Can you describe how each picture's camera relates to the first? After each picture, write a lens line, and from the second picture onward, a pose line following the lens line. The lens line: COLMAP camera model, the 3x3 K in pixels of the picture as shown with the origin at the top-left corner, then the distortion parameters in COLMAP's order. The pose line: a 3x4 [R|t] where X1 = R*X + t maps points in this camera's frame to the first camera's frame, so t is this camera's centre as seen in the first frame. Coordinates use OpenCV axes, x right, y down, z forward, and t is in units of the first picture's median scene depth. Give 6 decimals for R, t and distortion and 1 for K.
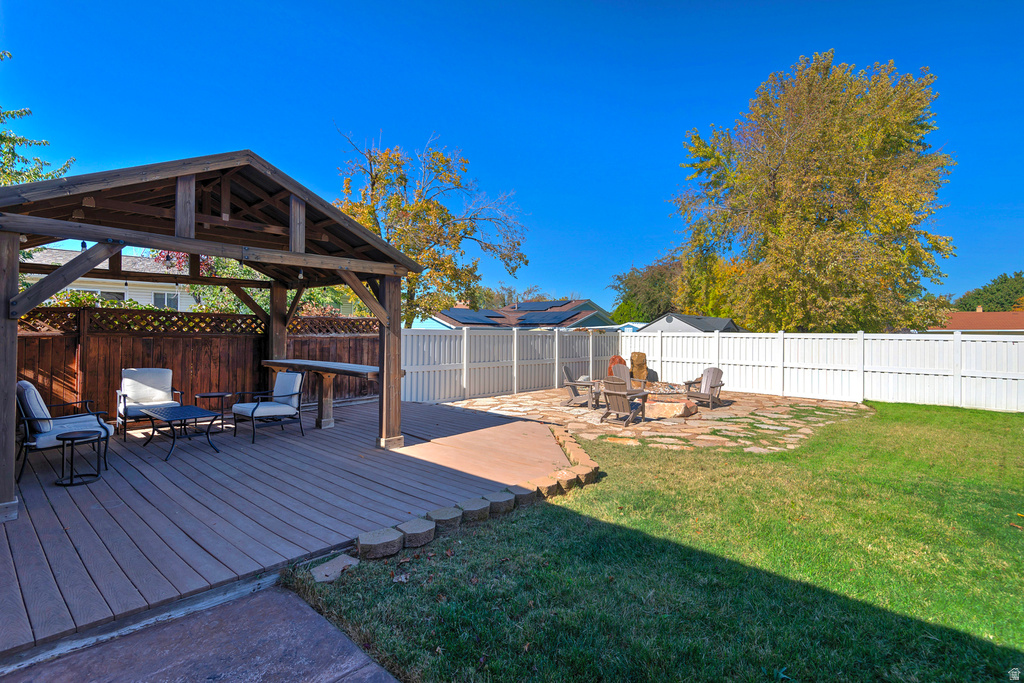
lens RADIAL K [[493.1, 0, 510.5], [0, 493.1, 334.7], [0, 0, 1]] dist [0.000997, -0.000822]
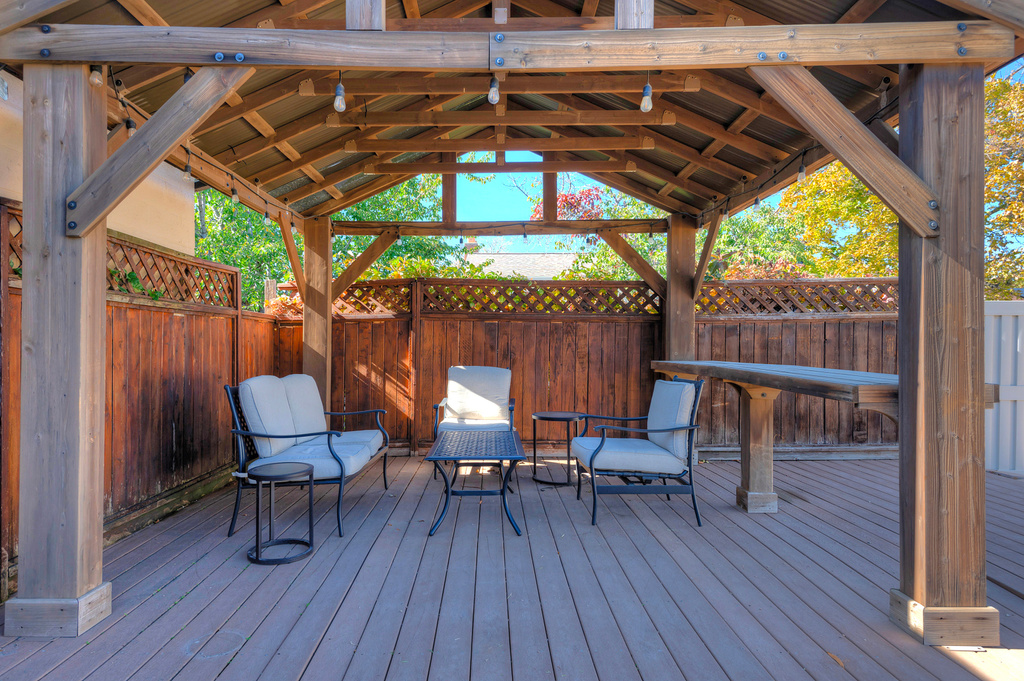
lens RADIAL K [[614.2, 0, 509.7], [0, 614.2, 344.7], [0, 0, 1]] dist [0.035424, -0.002757]
pose [[0.686795, -0.007263, -0.726815, -0.119823], [0.002199, 0.999966, -0.007915, 0.042382], [0.726848, 0.003838, 0.686788, 0.442783]]
